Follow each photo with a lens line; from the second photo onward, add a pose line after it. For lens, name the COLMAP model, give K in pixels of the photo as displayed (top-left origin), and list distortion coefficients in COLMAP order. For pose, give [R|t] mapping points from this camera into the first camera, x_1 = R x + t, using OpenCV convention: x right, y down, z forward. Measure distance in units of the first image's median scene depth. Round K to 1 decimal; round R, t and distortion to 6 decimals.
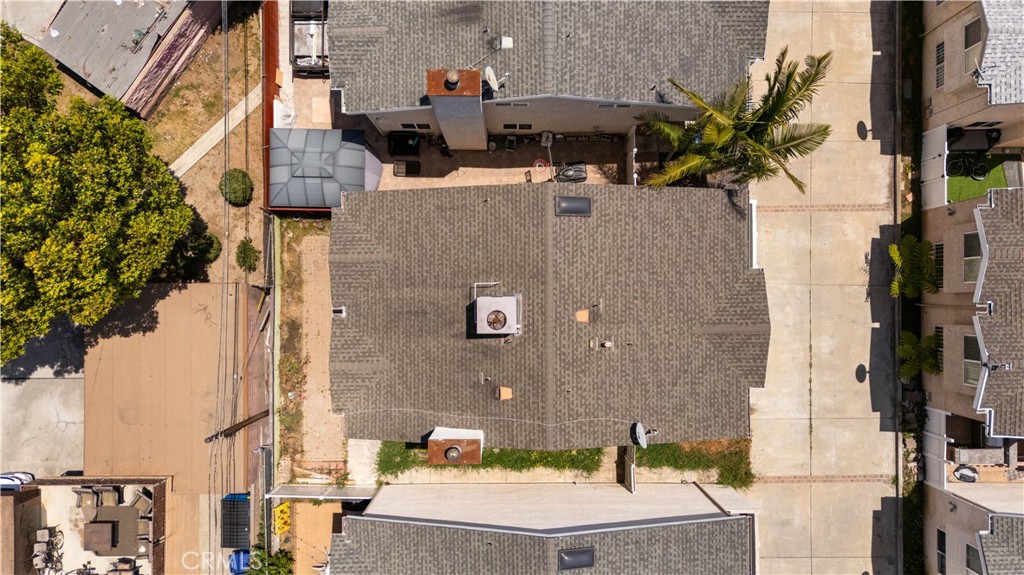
lens RADIAL K [[748.9, 0, 512.2], [0, 748.9, 288.7], [0, 0, 1]] dist [0.049647, -0.001374]
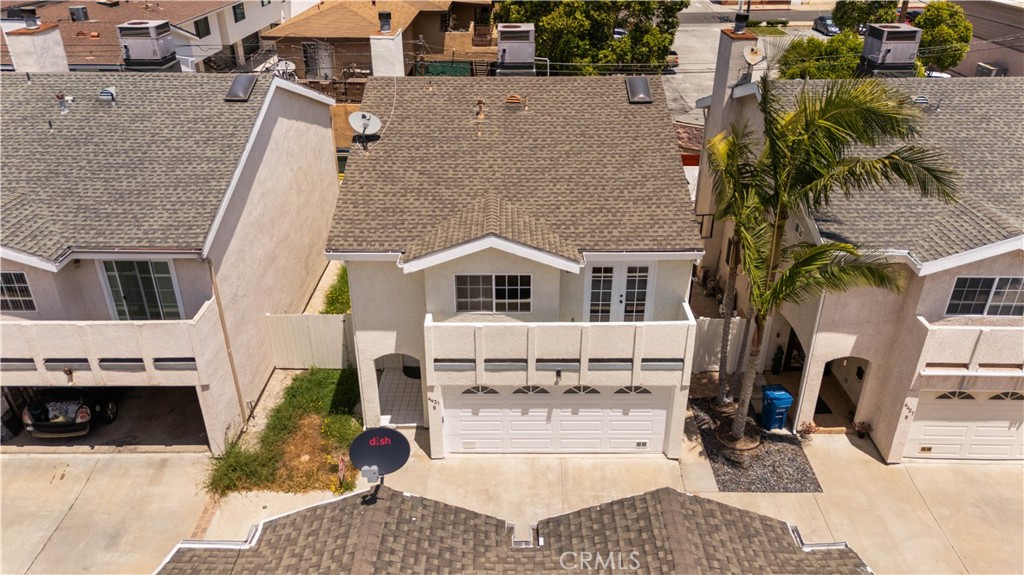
lens RADIAL K [[748.9, 0, 508.6], [0, 748.9, 288.0], [0, 0, 1]] dist [0.049647, -0.001374]
pose [[-0.006523, 0.463967, -0.885829, 0.943474], [-0.999707, 0.017611, 0.016585, 0.030312], [0.023295, 0.885678, 0.463716, 0.768540]]
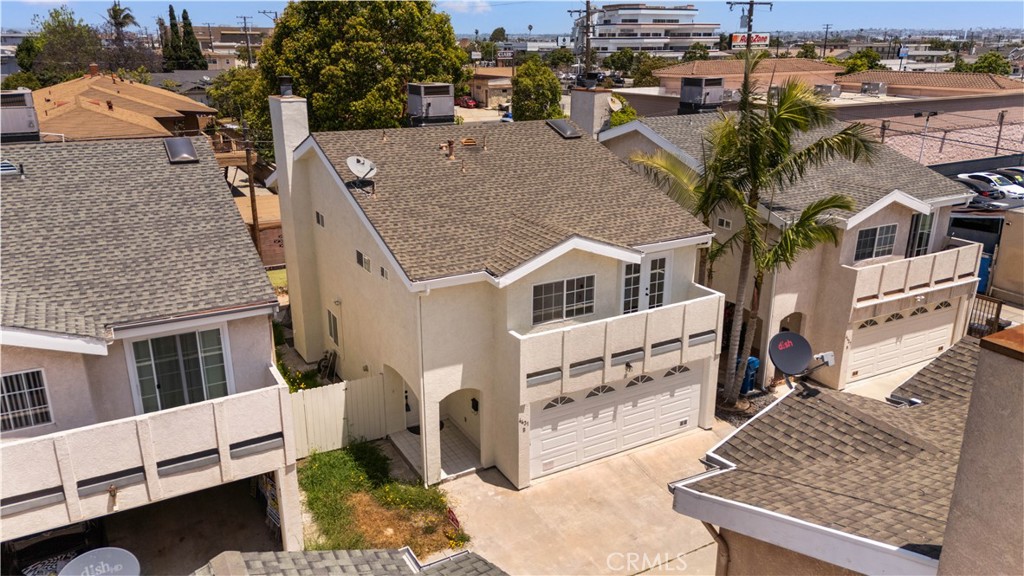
lens RADIAL K [[748.9, 0, 506.4], [0, 748.9, 290.0], [0, 0, 1]] dist [0.049647, -0.001374]
pose [[0.484955, 0.272825, -0.830894, 0.896196], [-0.874306, 0.173195, -0.453423, 0.427888], [0.020202, 0.946346, 0.322524, 0.854160]]
